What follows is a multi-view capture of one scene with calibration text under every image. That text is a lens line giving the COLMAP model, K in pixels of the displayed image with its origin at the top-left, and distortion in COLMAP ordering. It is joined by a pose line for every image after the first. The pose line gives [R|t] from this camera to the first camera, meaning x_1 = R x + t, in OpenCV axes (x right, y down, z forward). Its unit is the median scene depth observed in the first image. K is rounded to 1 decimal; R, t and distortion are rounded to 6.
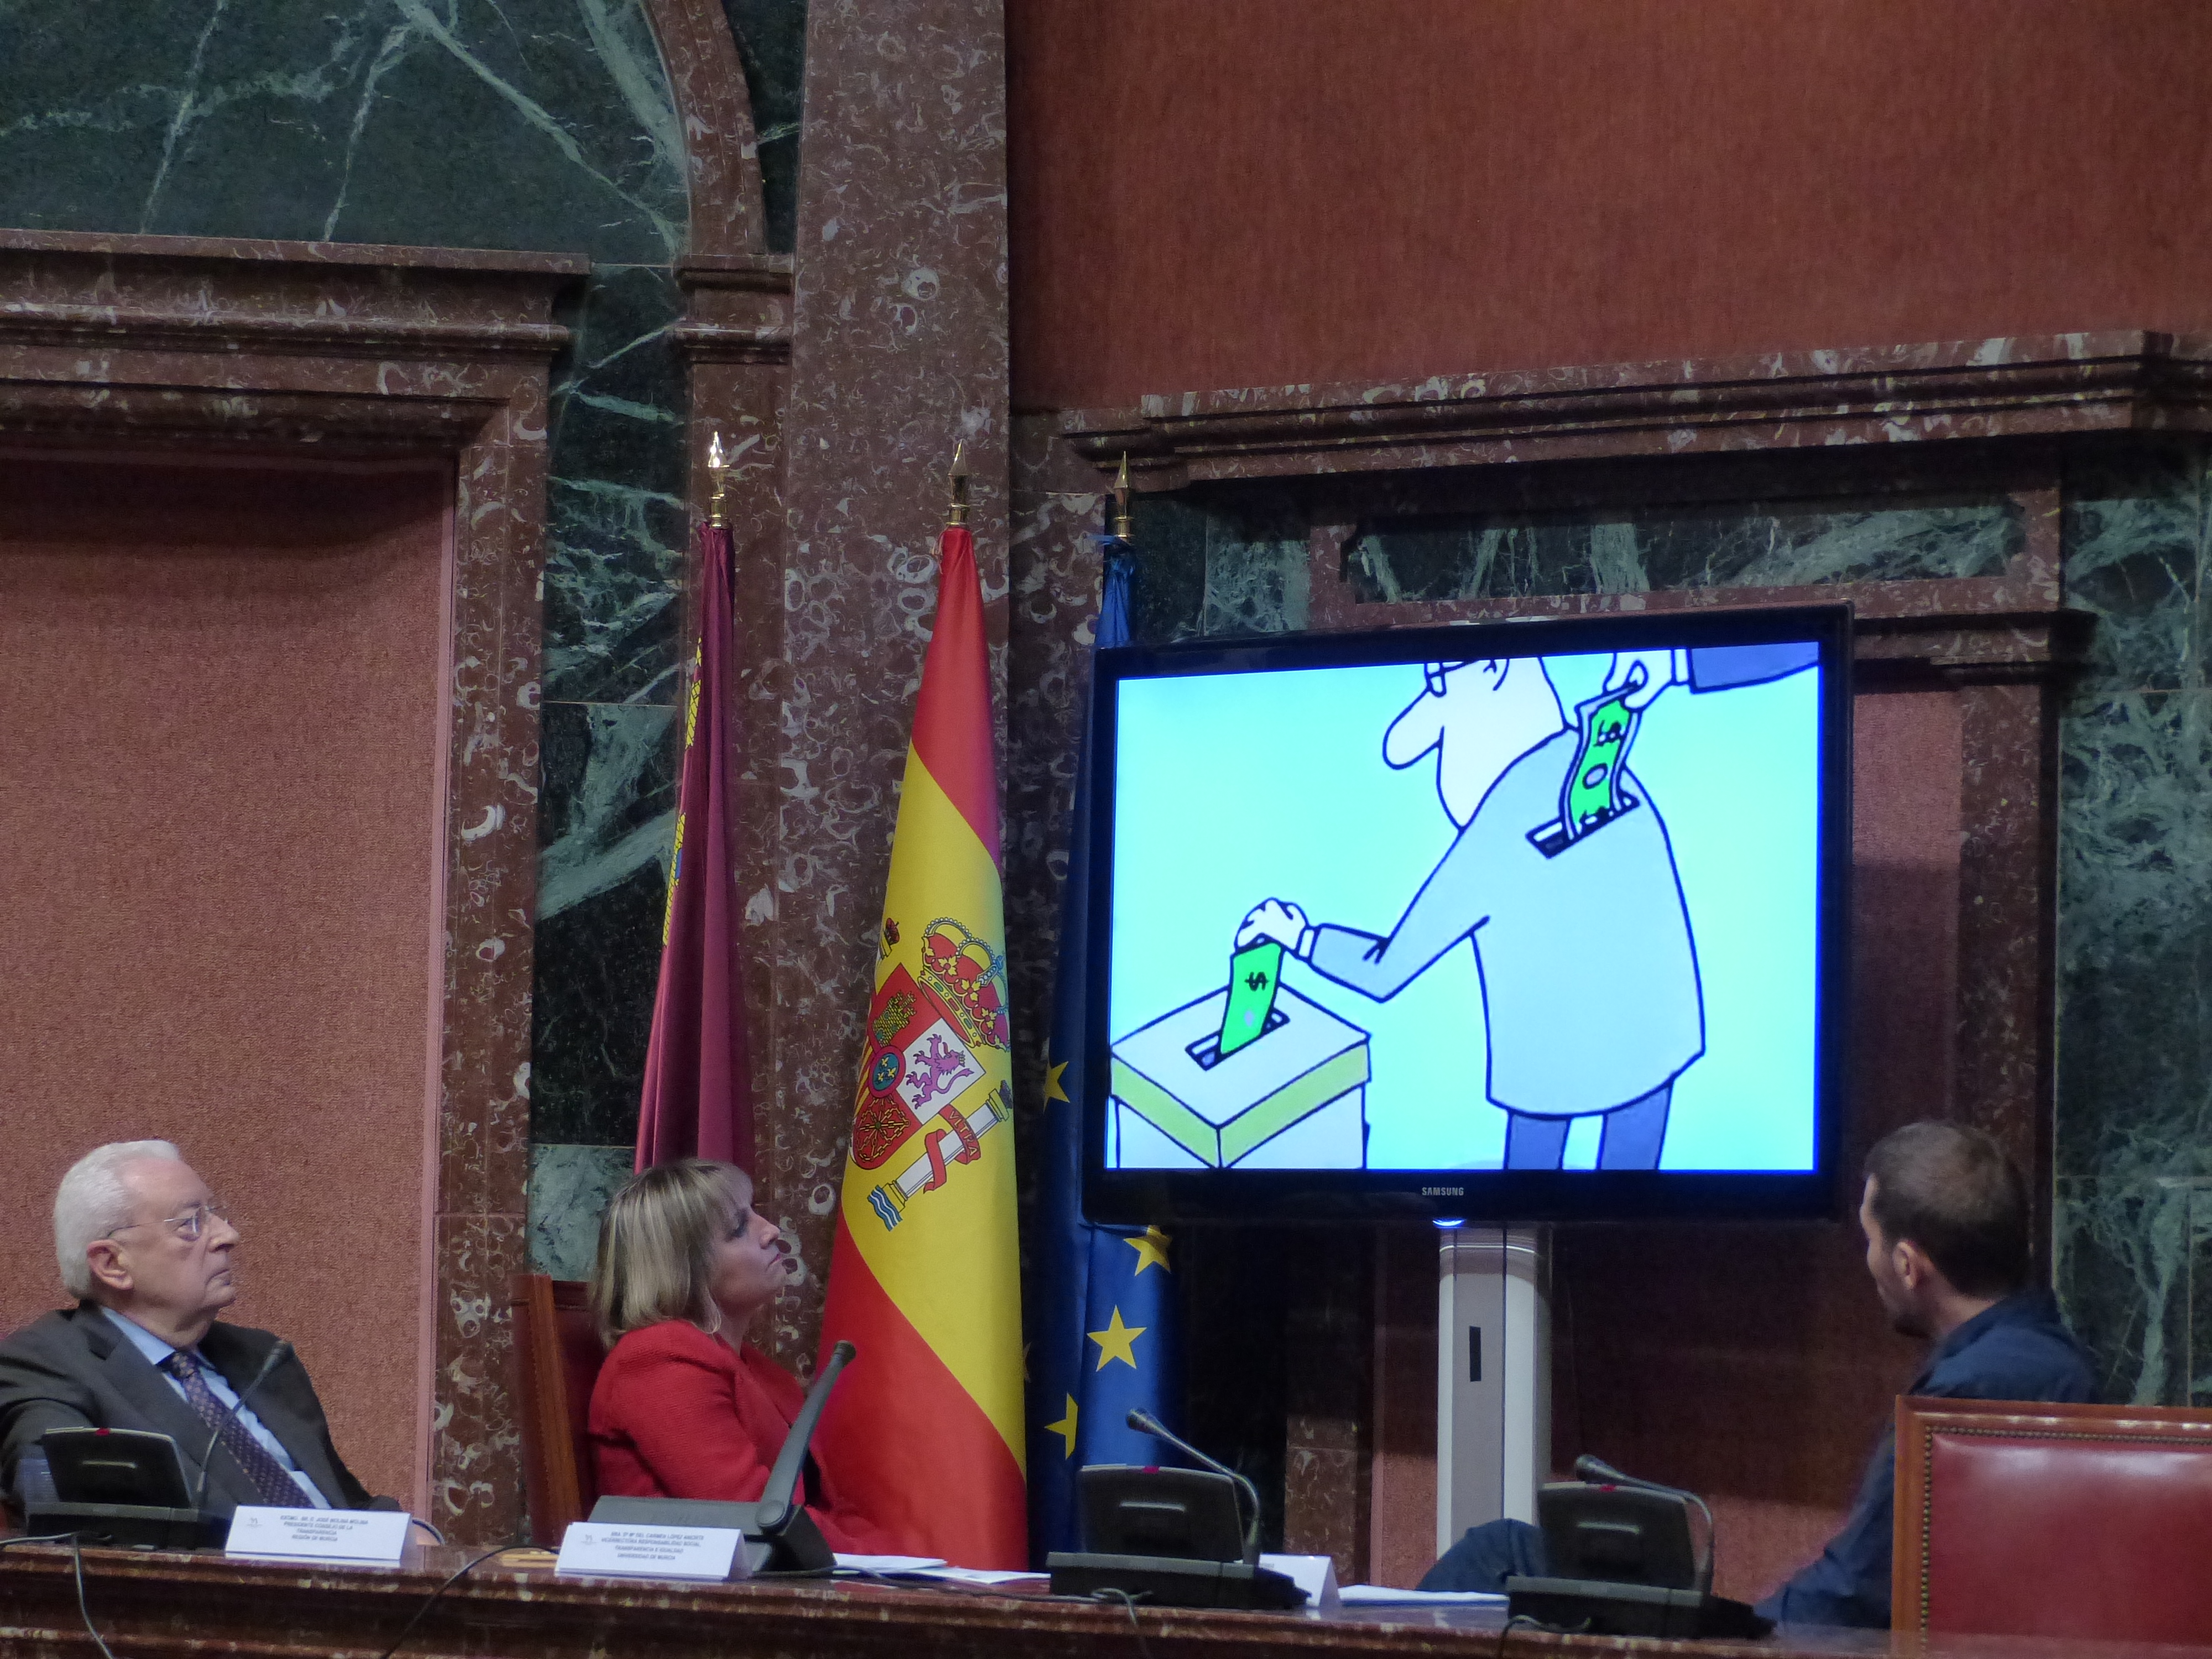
lens RADIAL K [[7578.0, 0, 1106.0], [0, 7578.0, 829.5], [0, 0, 1]] dist [-0.041652, -0.466998]
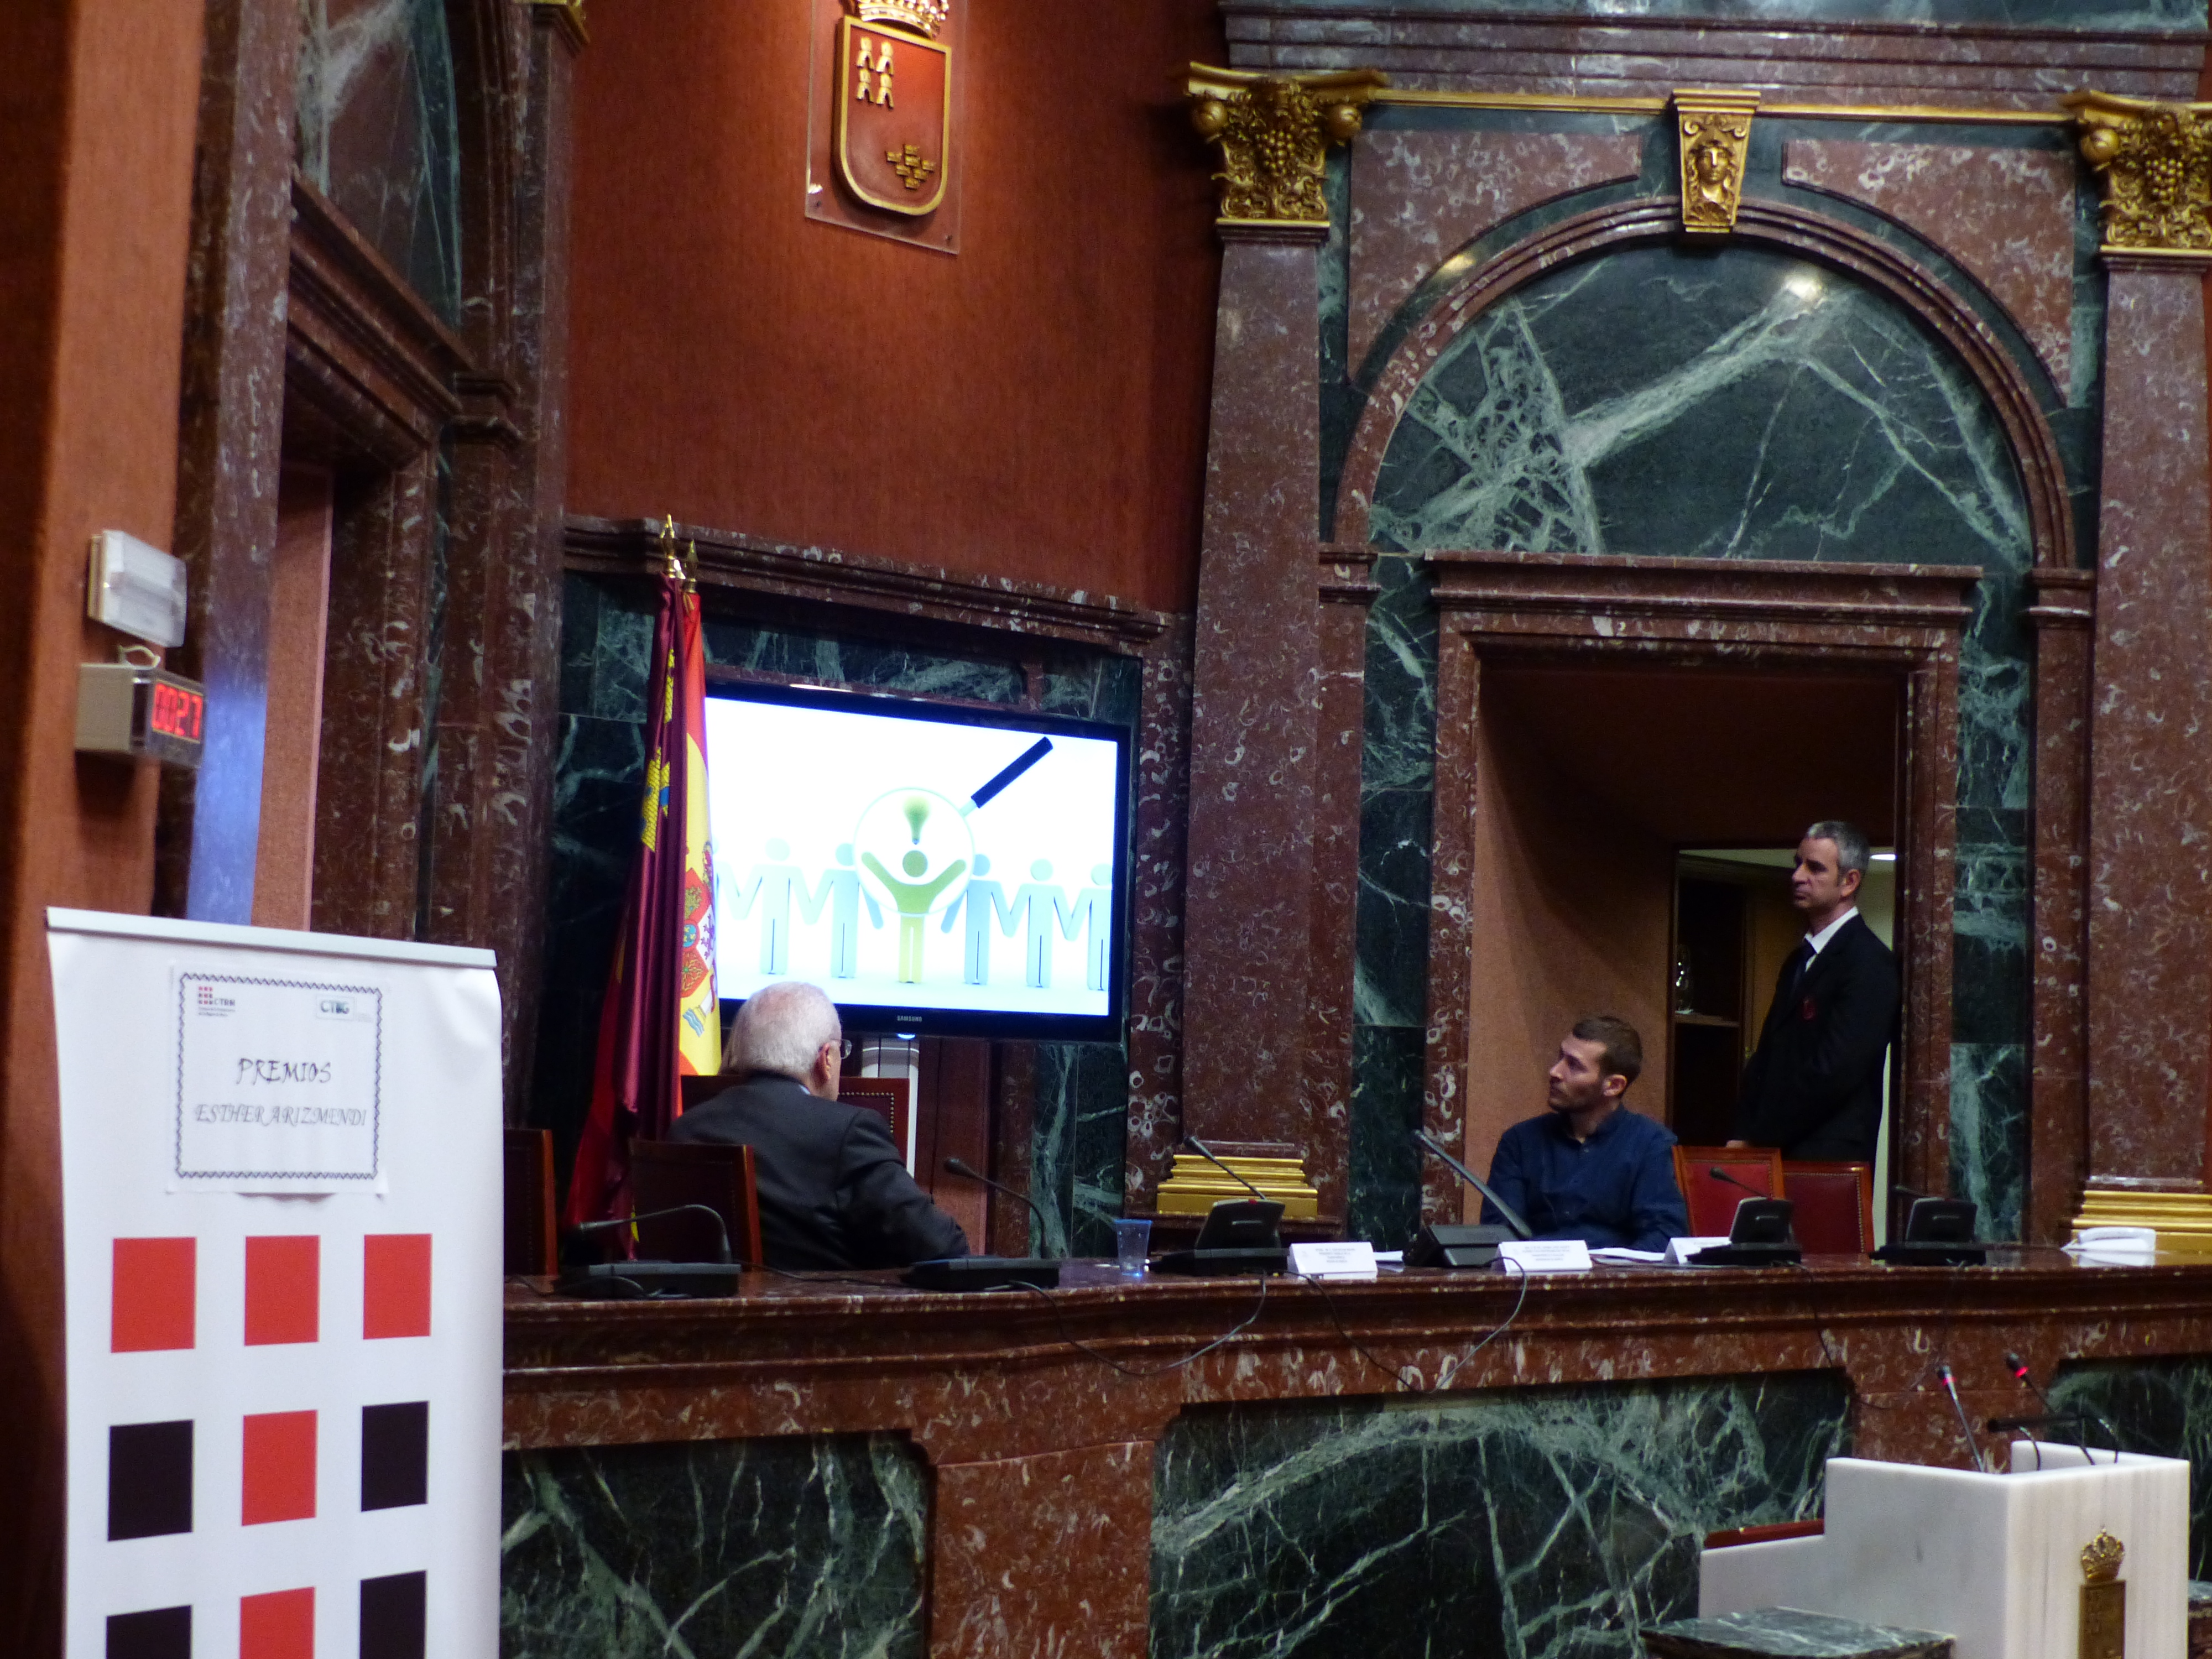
lens RADIAL K [[3292.0, 0, 1106.0], [0, 3292.0, 829.5], [0, 0, 1]] dist [-0.024933, -0.016777]
pose [[0.181127, 0.057009, 0.981806, -0.678019], [-0.089932, 0.995096, -0.041189, 0.029971], [-0.979339, -0.080836, 0.185366, 0.781469]]
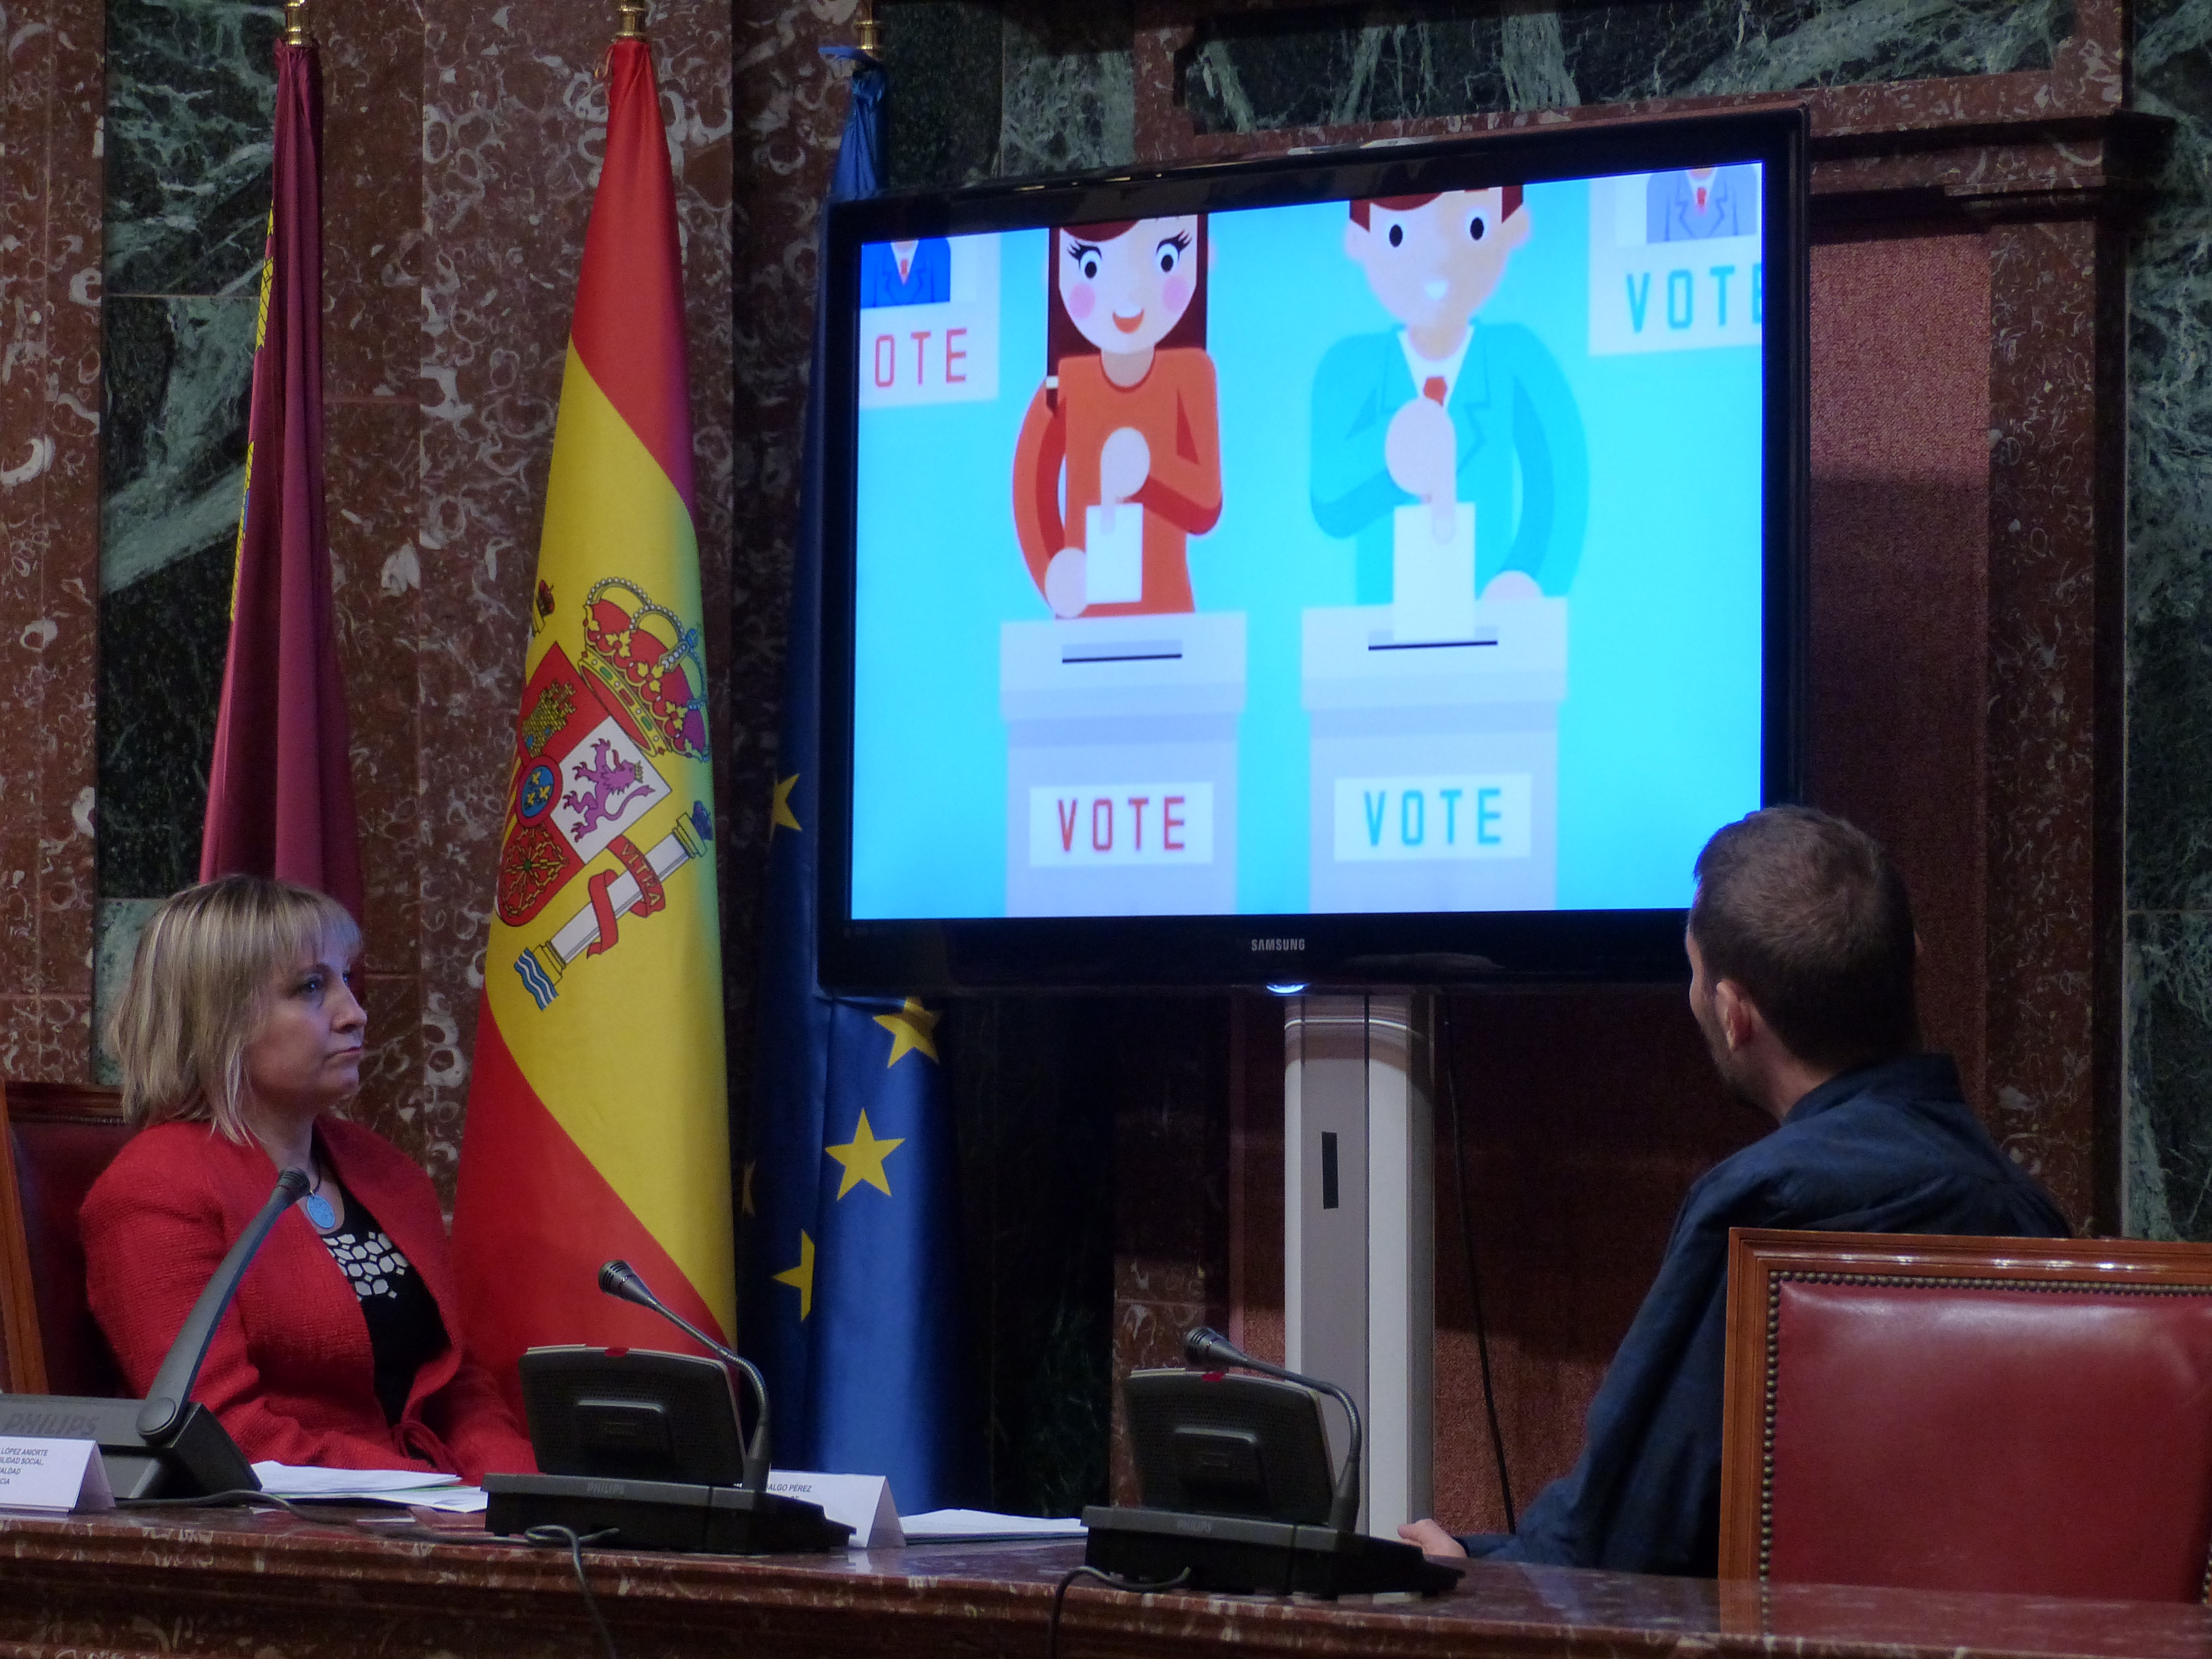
lens RADIAL K [[8932.6, 0, 1106.0], [0, 8932.6, 829.5], [0, 0, 1]] dist [-0.057993, 0.509930]
pose [[0.997738, -0.015261, -0.065468, 0.080362], [0.017412, 0.999323, 0.032420, 0.008740], [0.064929, -0.033487, 0.997328, 0.148900]]
